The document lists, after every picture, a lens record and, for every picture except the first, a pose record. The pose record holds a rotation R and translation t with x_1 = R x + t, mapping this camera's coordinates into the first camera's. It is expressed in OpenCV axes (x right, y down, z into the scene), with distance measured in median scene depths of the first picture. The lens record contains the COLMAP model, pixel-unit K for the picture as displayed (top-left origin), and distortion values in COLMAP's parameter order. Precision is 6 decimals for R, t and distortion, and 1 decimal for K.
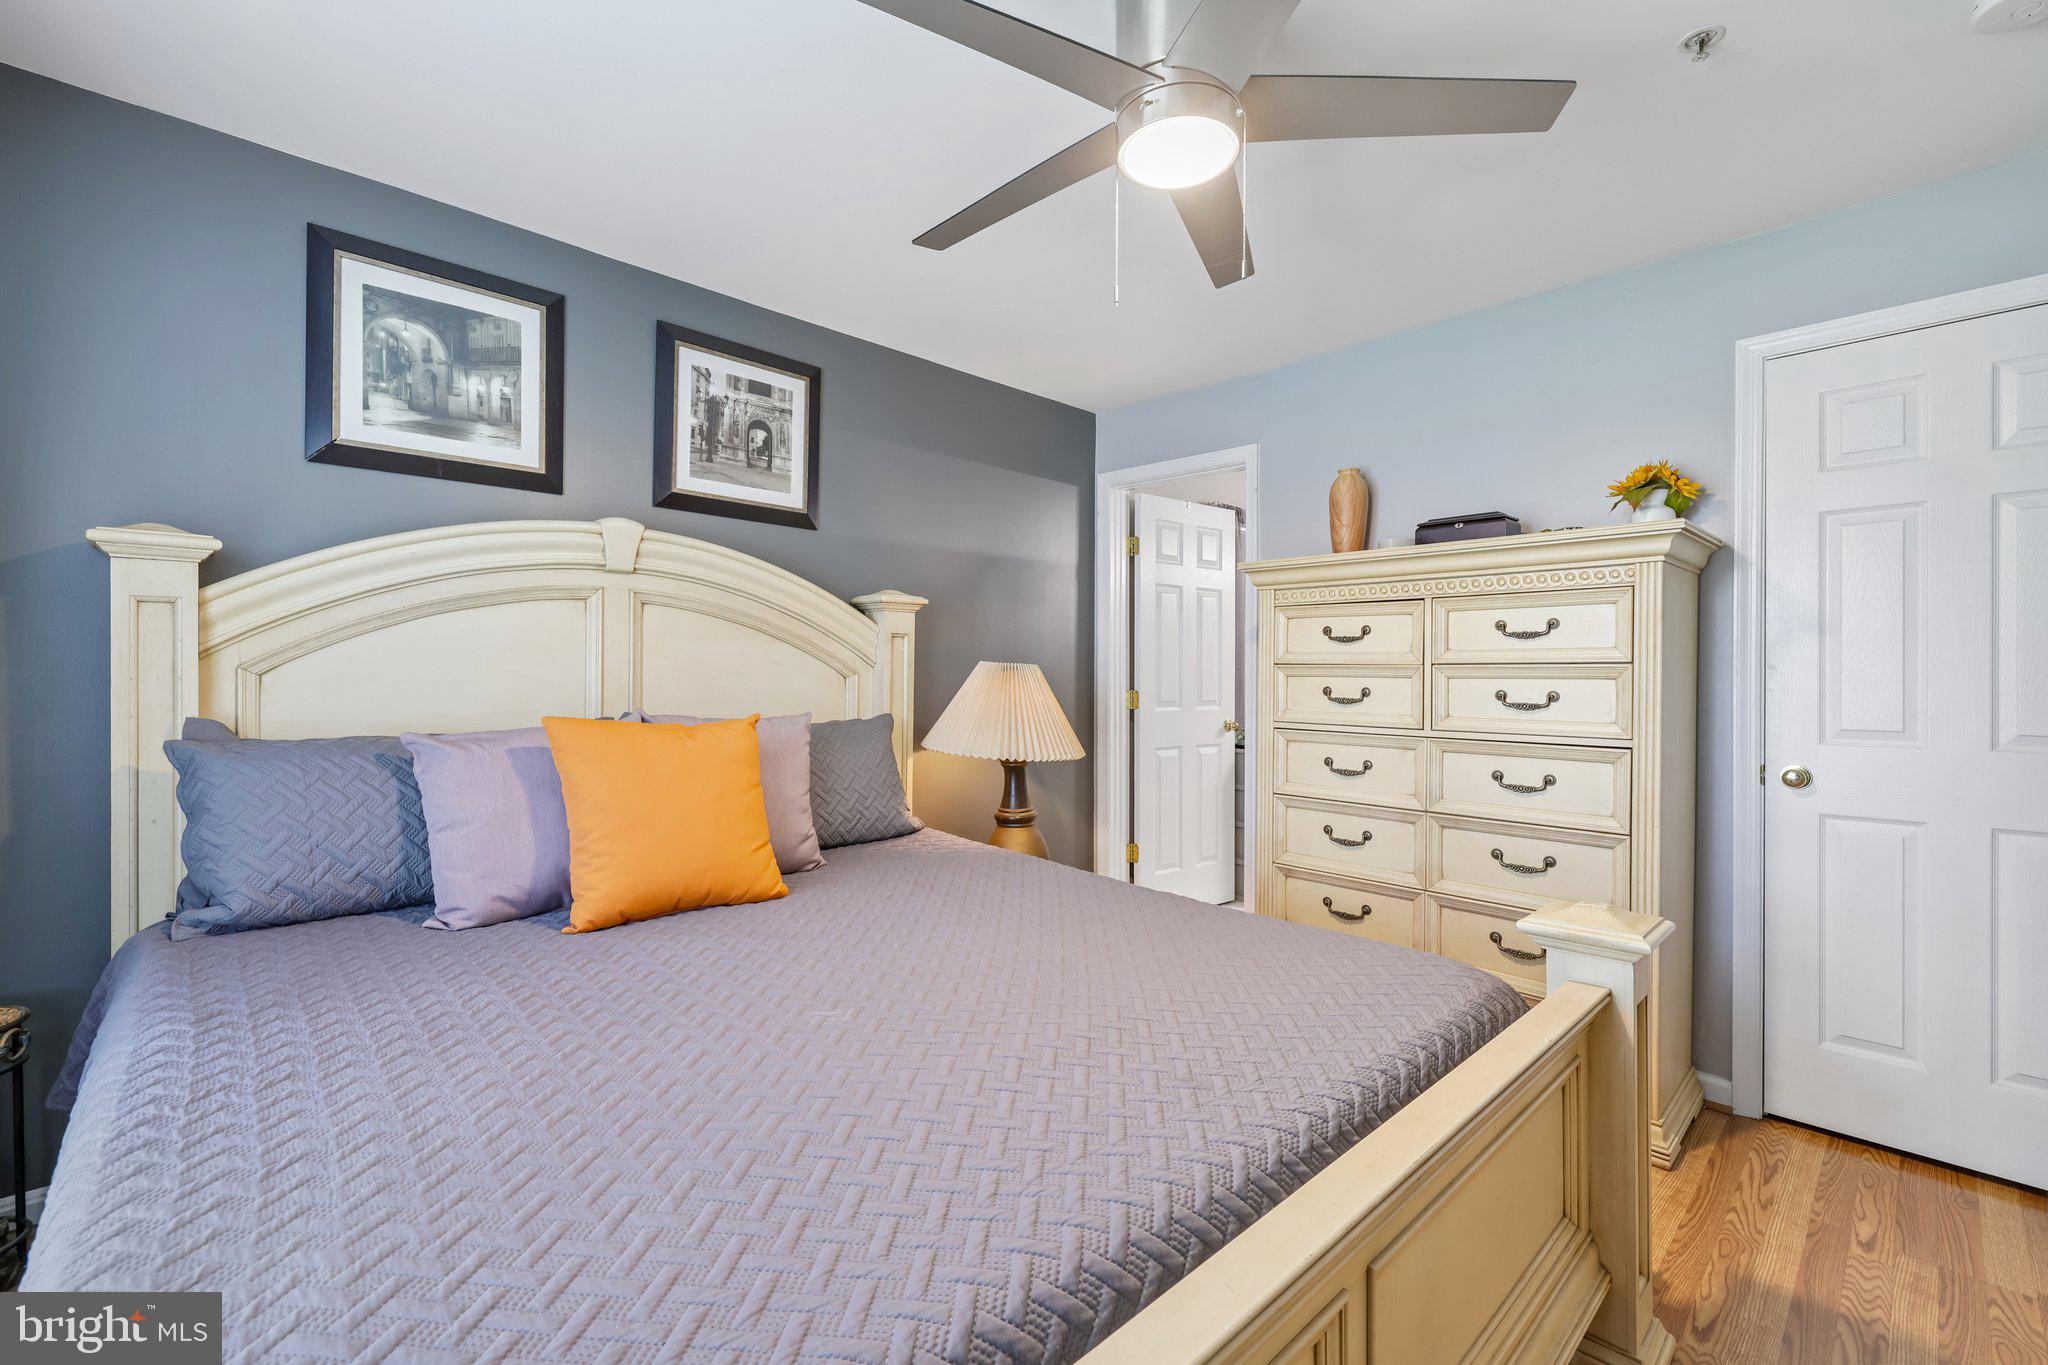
lens RADIAL K [[866.5, 0, 1014.9], [0, 866.5, 671.5], [0, 0, 1]] dist [-0.002539, 0.002640]
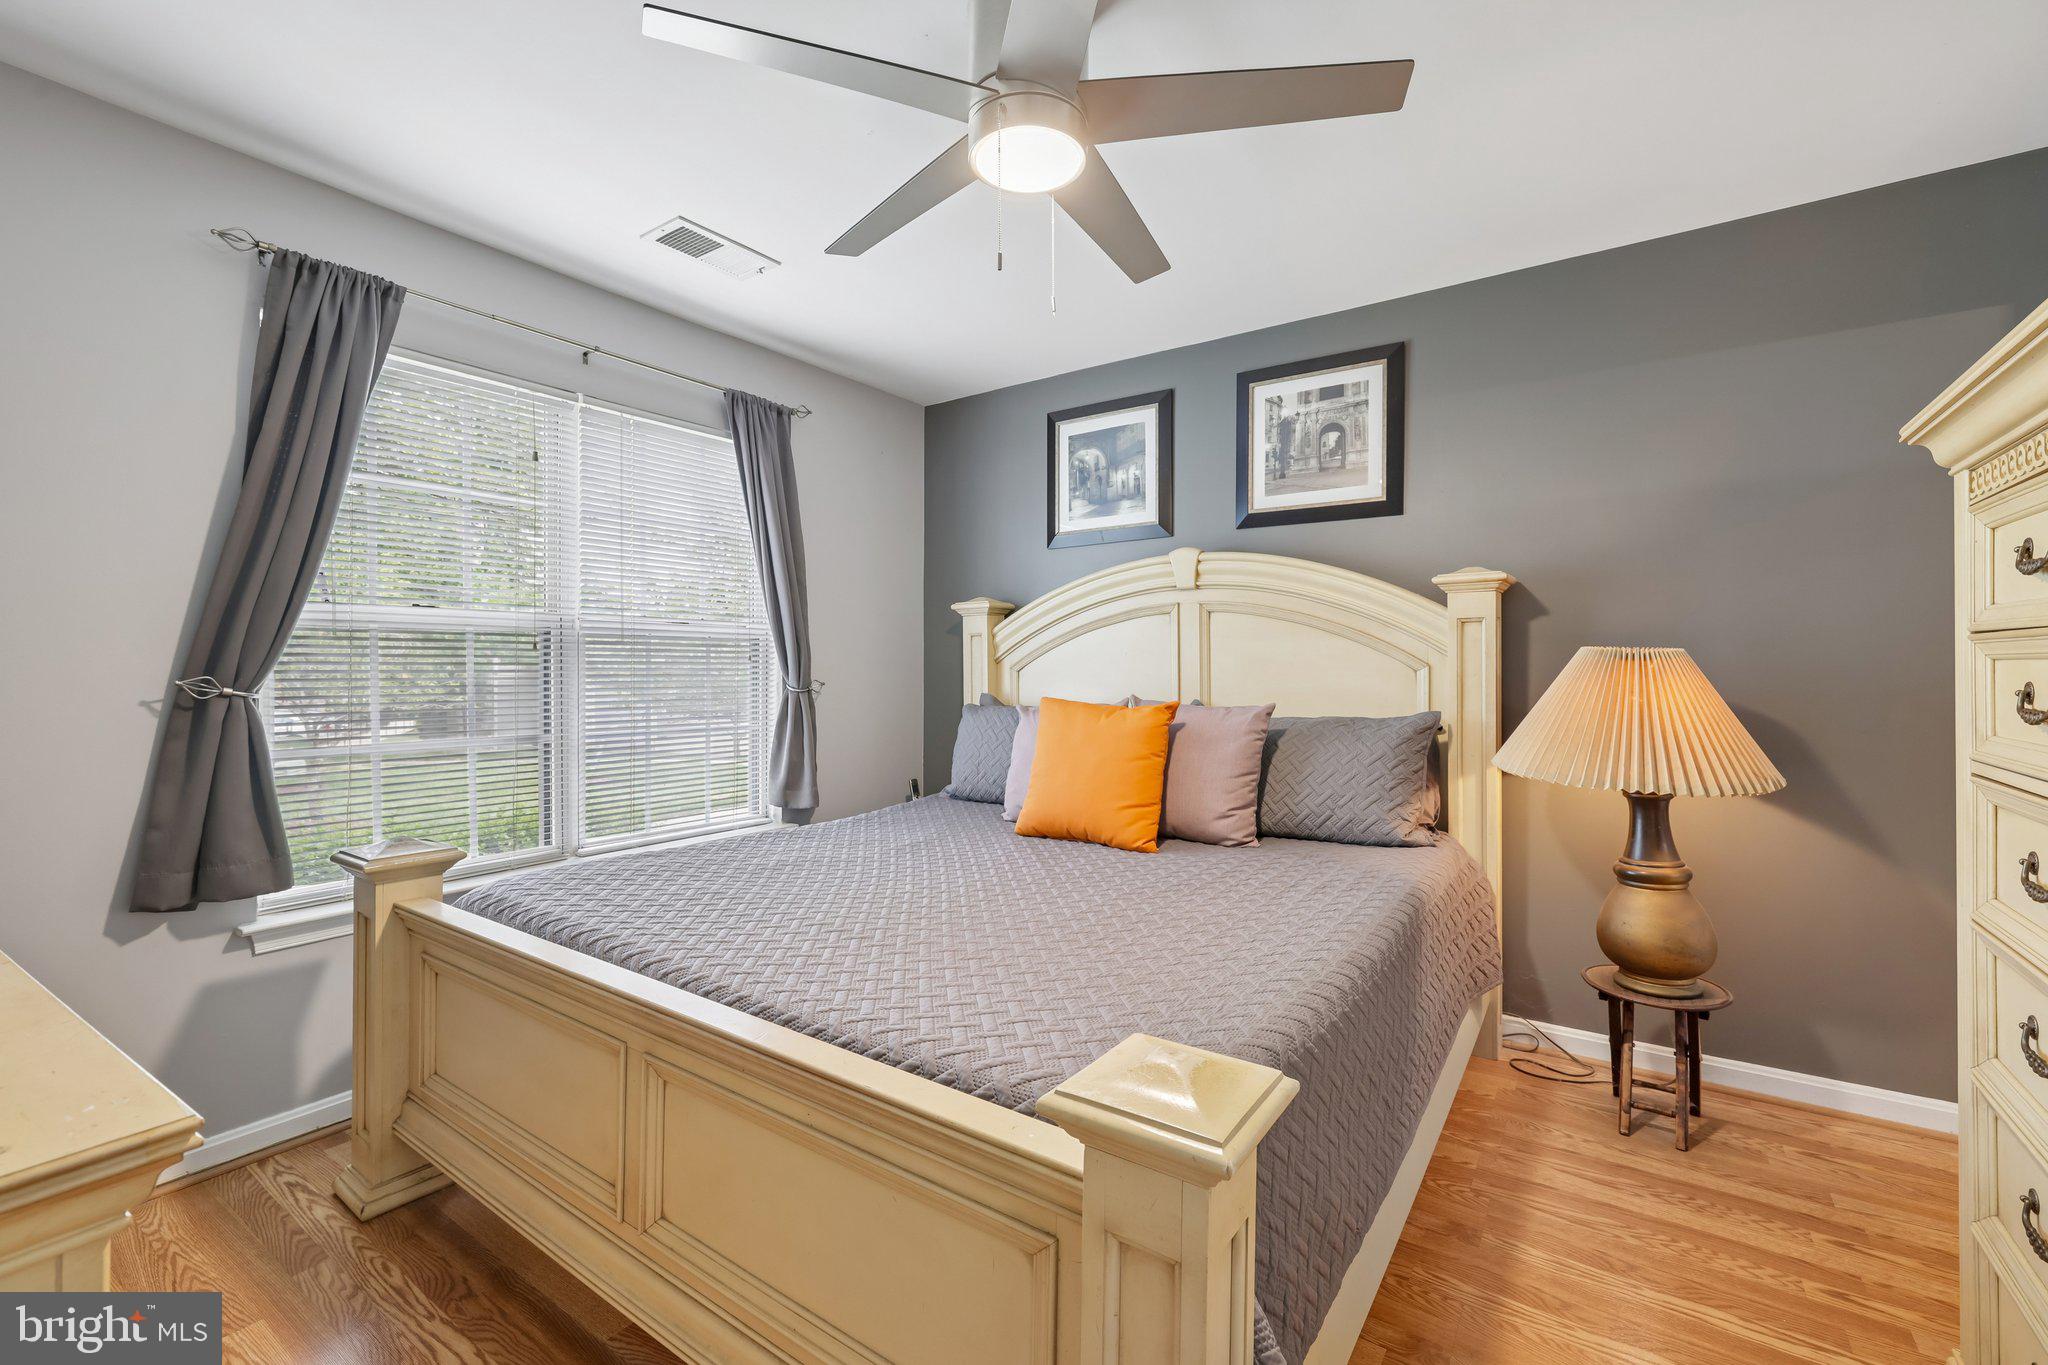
lens RADIAL K [[866.5, 0, 1018.7], [0, 866.5, 668.3], [0, 0, 1]] dist [-0.002539, 0.002640]
pose [[0.206492, -0.013509, -0.978355, 0.669428], [0.004926, 0.999906, -0.012767, 0.014652], [0.978436, -0.002183, 0.206539, 0.443760]]
